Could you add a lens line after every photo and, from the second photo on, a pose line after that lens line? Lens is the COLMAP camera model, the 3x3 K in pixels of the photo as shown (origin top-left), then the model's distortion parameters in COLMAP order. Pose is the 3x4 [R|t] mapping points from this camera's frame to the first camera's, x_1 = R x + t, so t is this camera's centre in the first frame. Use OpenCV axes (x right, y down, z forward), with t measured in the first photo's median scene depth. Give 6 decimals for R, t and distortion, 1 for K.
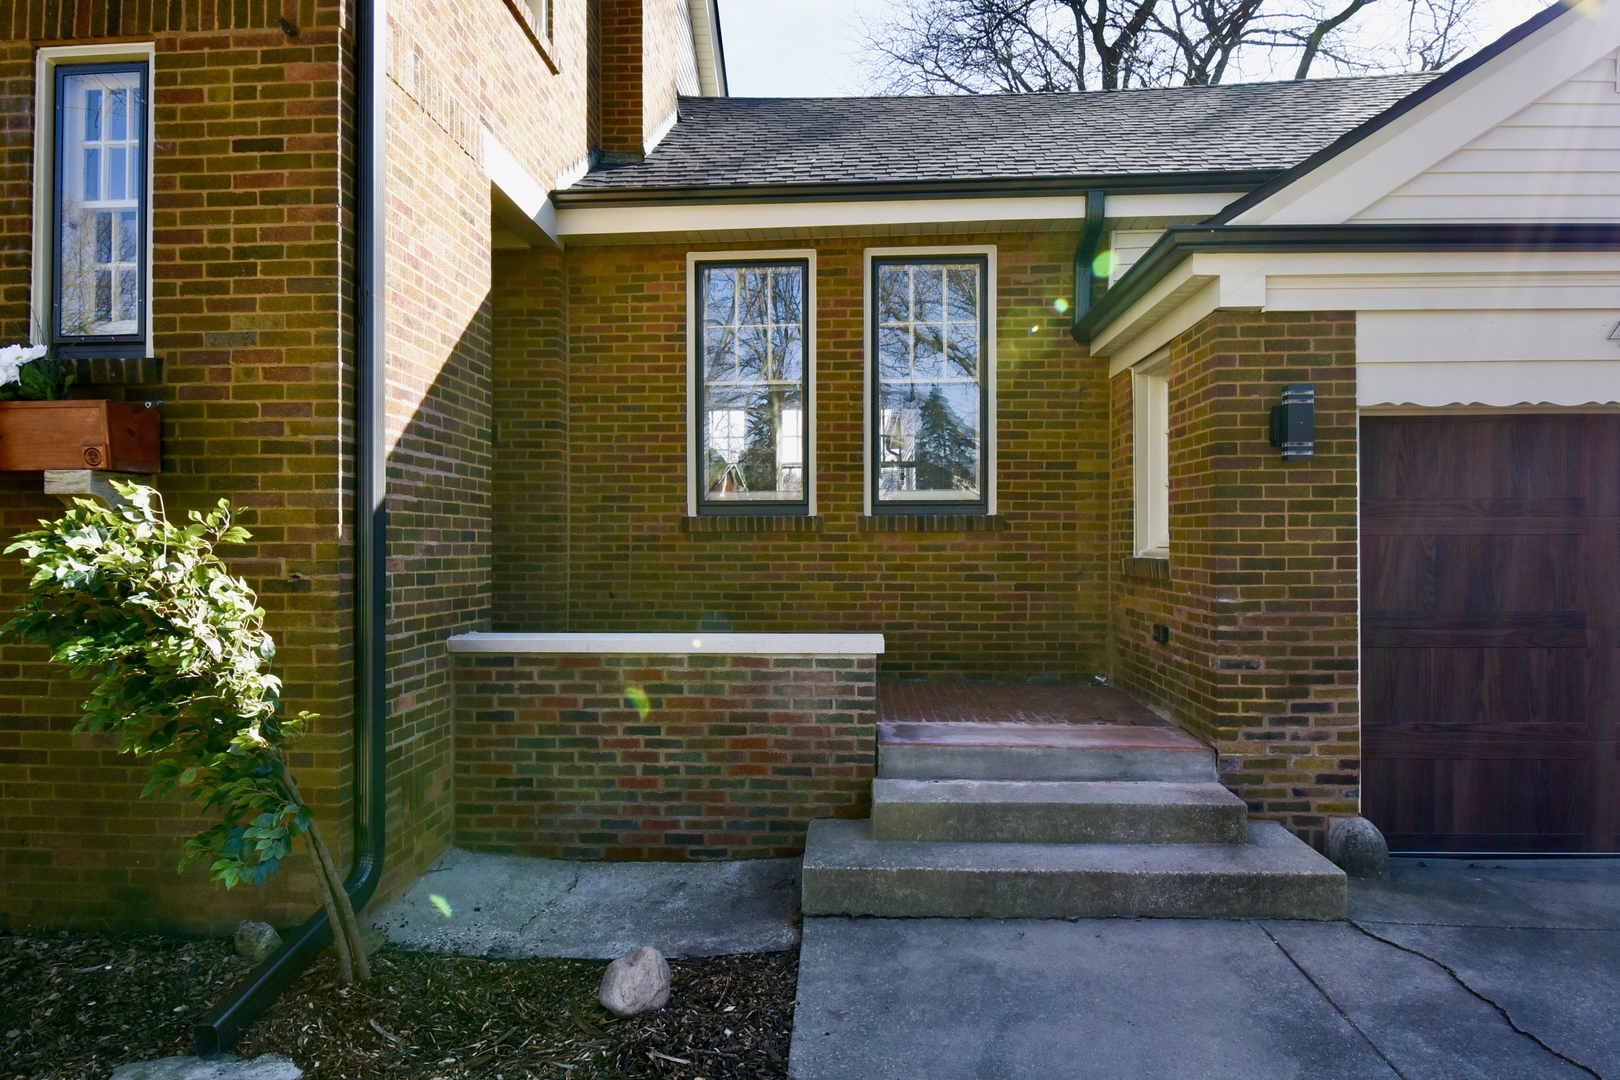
lens RADIAL K [[984.3, 0, 809.4], [0, 984.3, 540.0], [0, 0, 1]] dist [-0.004625, -0.001970]
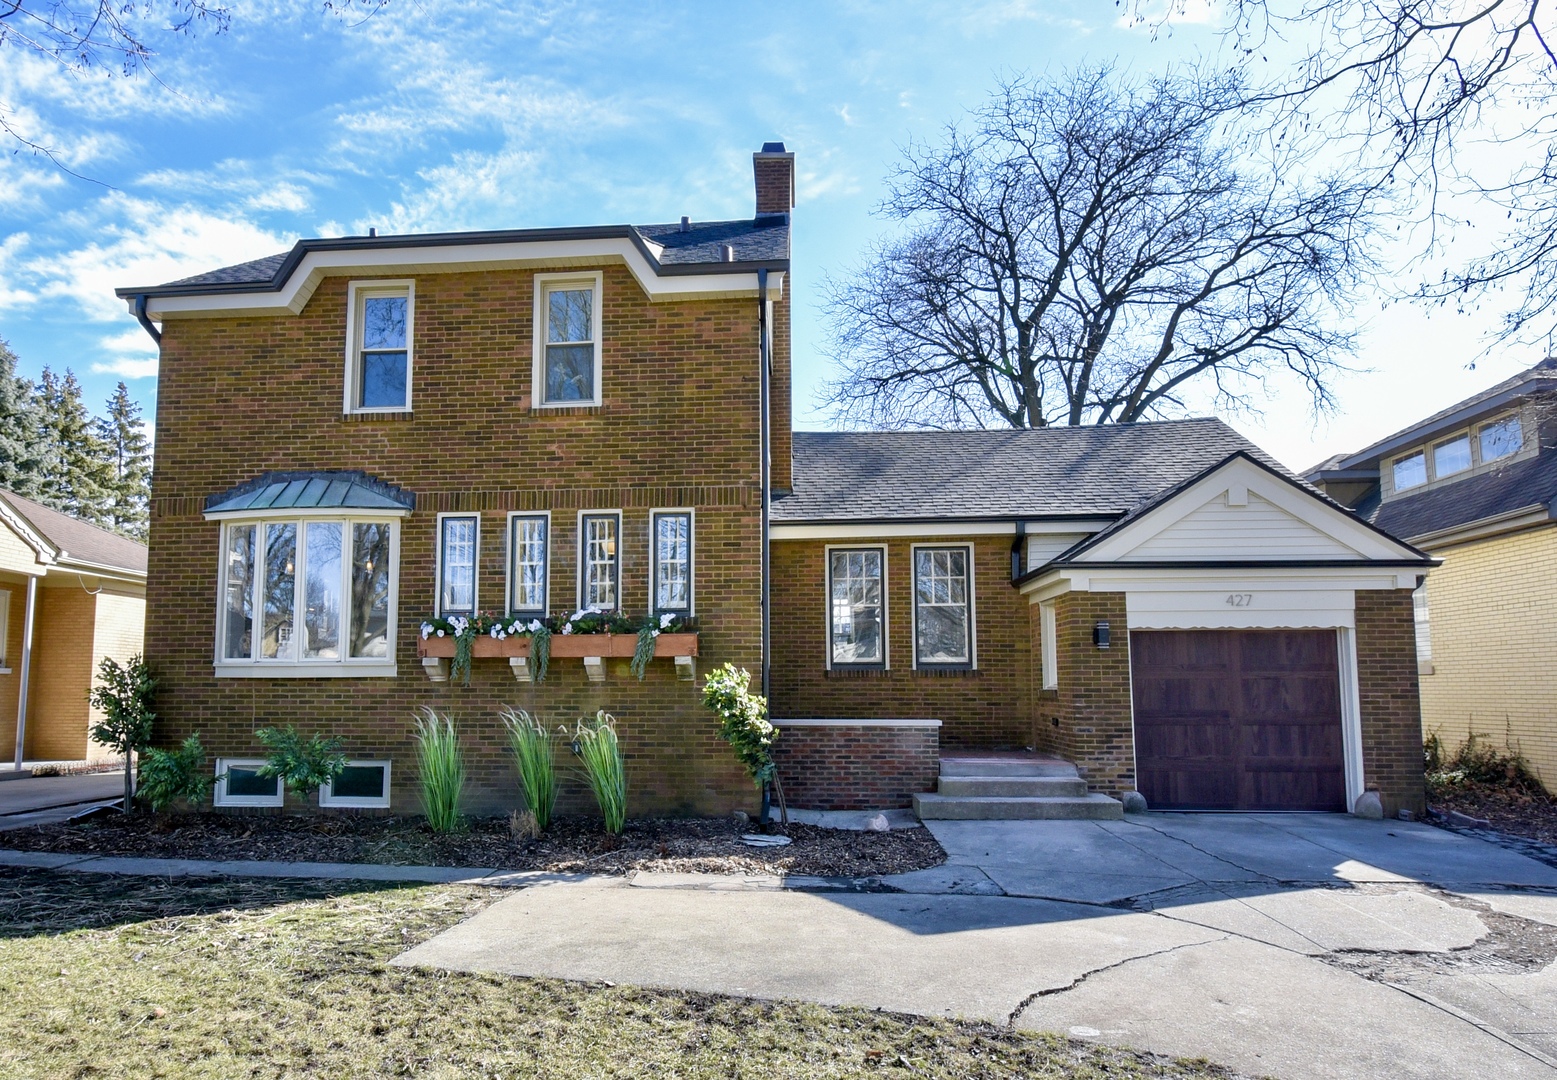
lens RADIAL K [[837.5, 0, 742.8], [0, 837.5, 603.3], [0, 0, 1]] dist [0.003501, 0.000091]
pose [[0.999244, -0.001915, -0.038832, -0.356159], [-0.001857, 0.995296, -0.096865, 0.012151], [0.038834, 0.096864, 0.994540, -1.206307]]
